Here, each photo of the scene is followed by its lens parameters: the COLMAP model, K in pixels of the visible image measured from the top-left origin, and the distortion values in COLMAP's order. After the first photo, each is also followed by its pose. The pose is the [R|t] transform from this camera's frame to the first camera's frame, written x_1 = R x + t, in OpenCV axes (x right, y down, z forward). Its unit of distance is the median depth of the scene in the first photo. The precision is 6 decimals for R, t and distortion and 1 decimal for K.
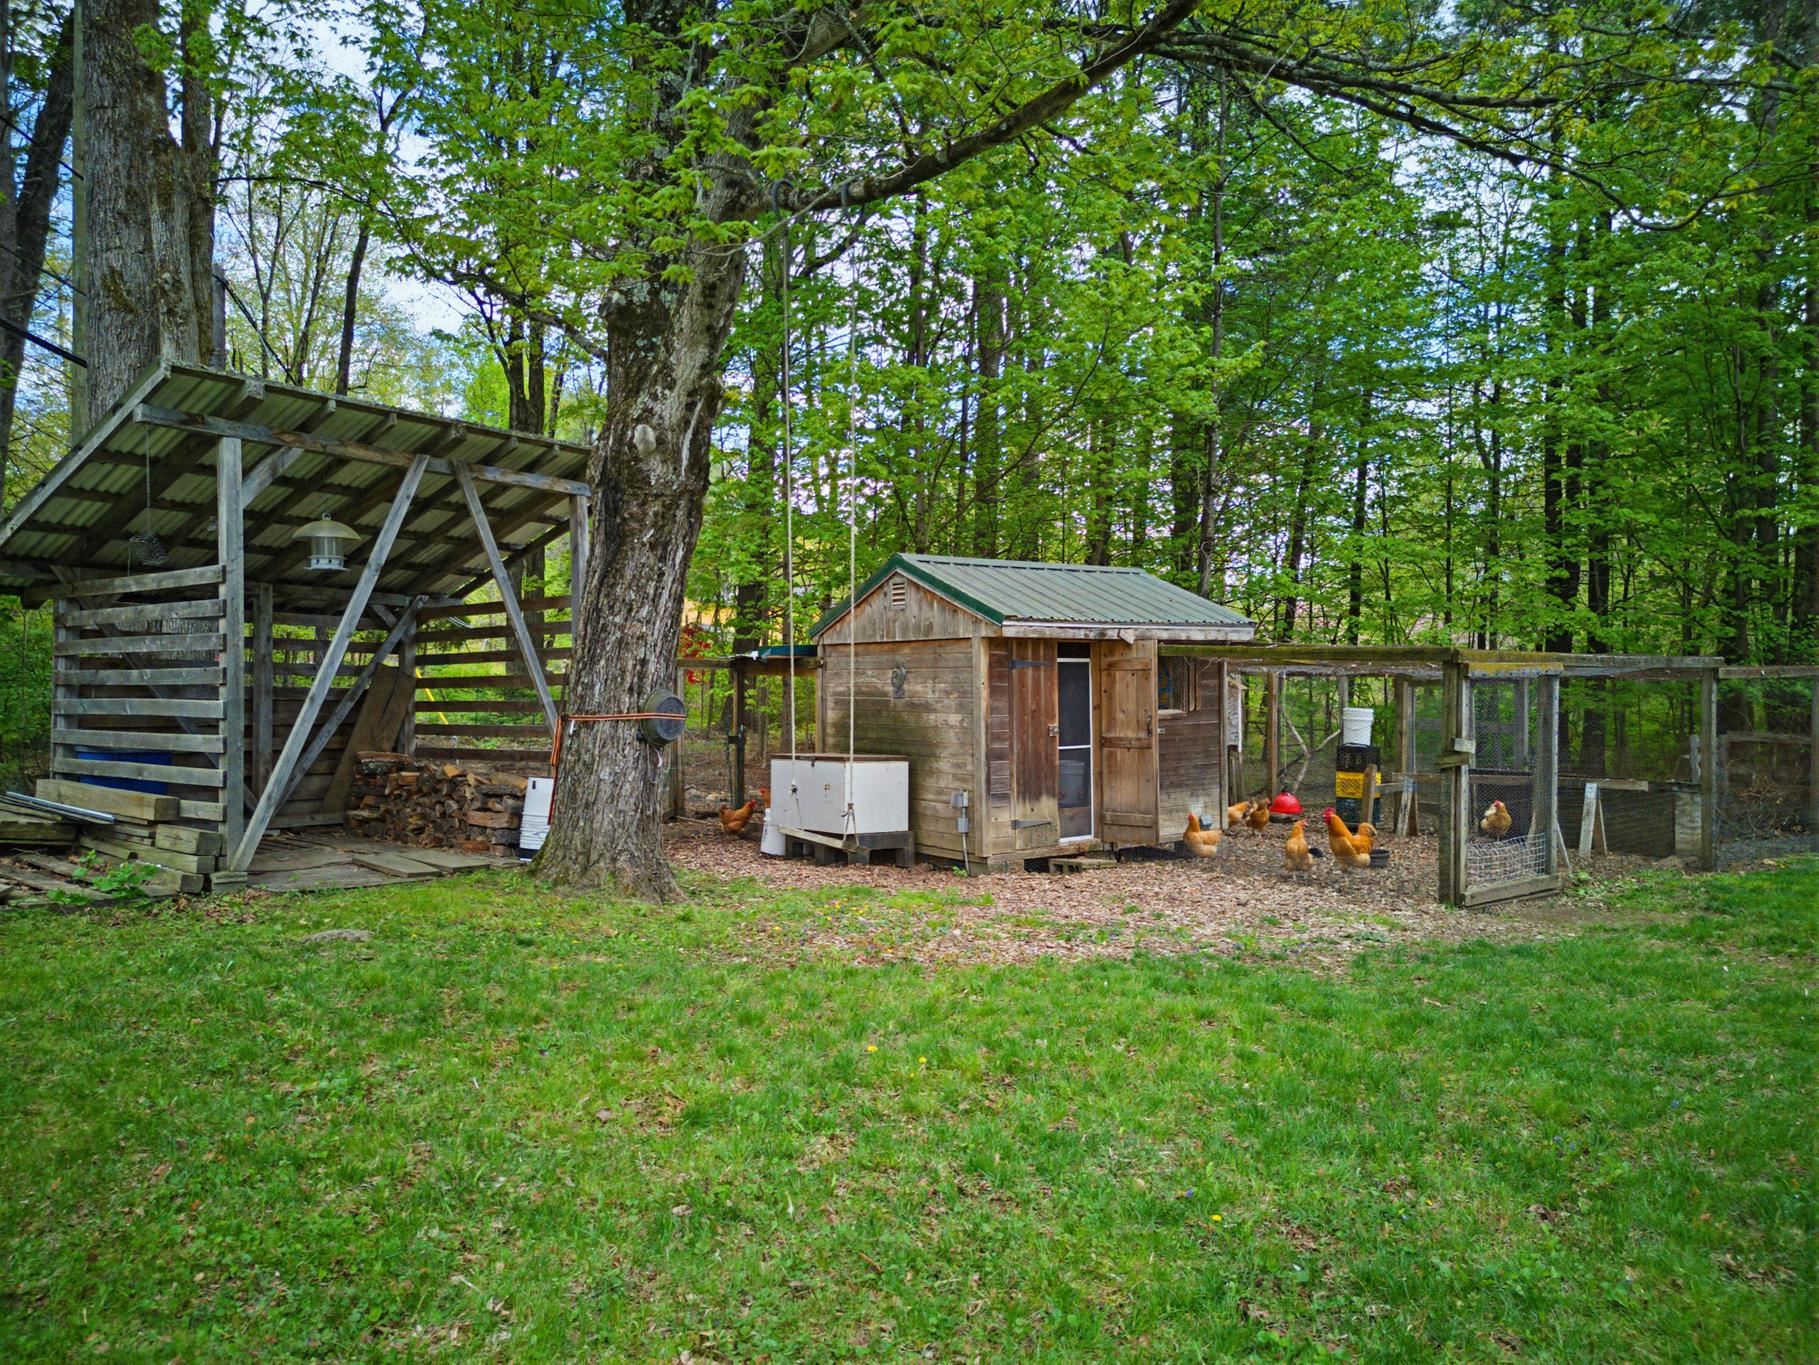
lens RADIAL K [[1382.8, 0, 909.5], [0, 1382.8, 682.5], [0, 0, 1]] dist [0.246764, -0.468526]
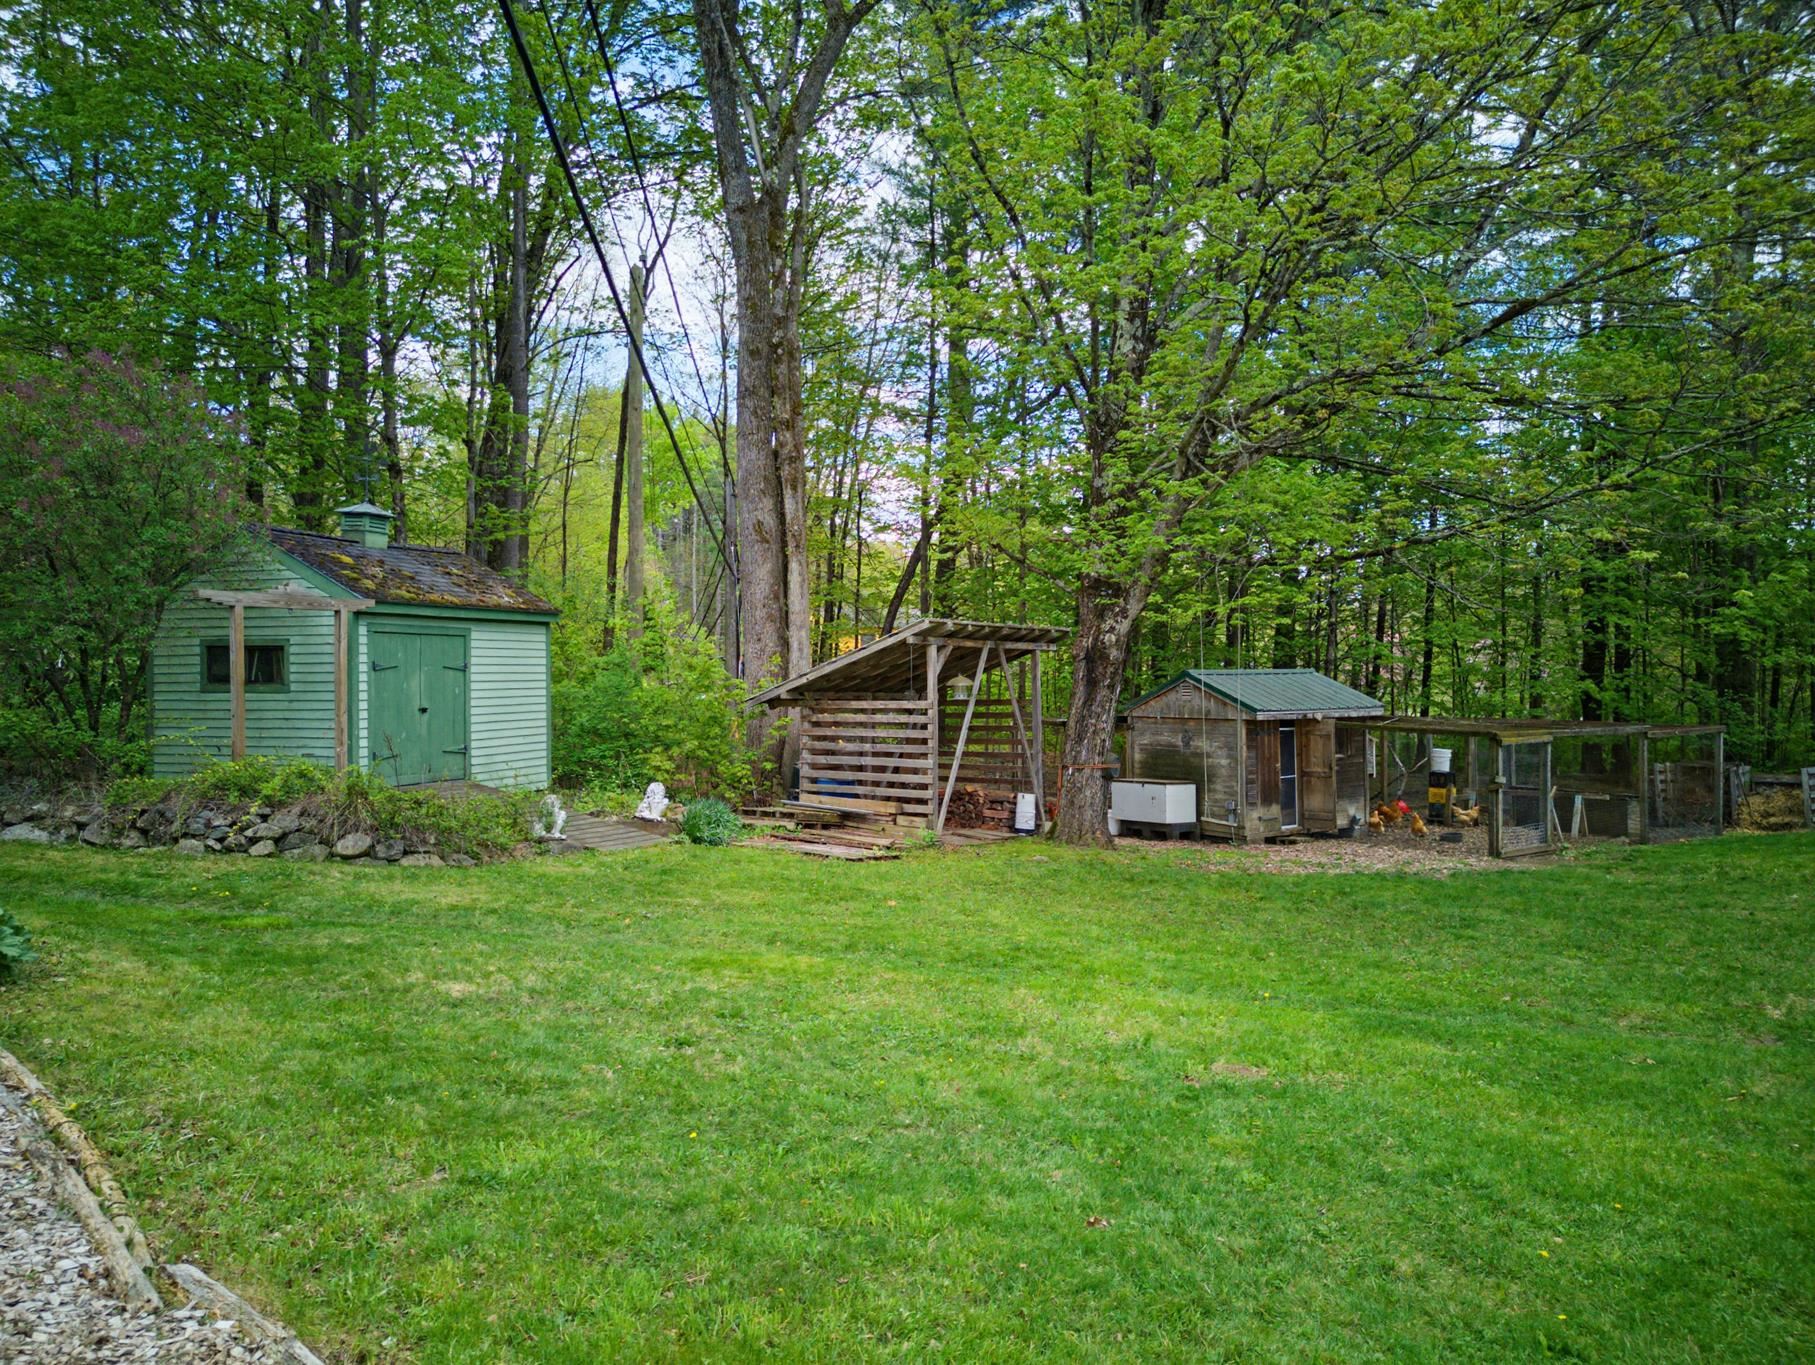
lens RADIAL K [[1304.1, 0, 907.5], [0, 1304.1, 682.5], [0, 0, 1]] dist [0.057208, -0.001877]
pose [[0.997841, -0.005660, -0.065425, -0.278372], [0.005257, 0.999966, -0.006335, -0.072018], [0.065459, 0.005978, 0.997837, -0.787401]]
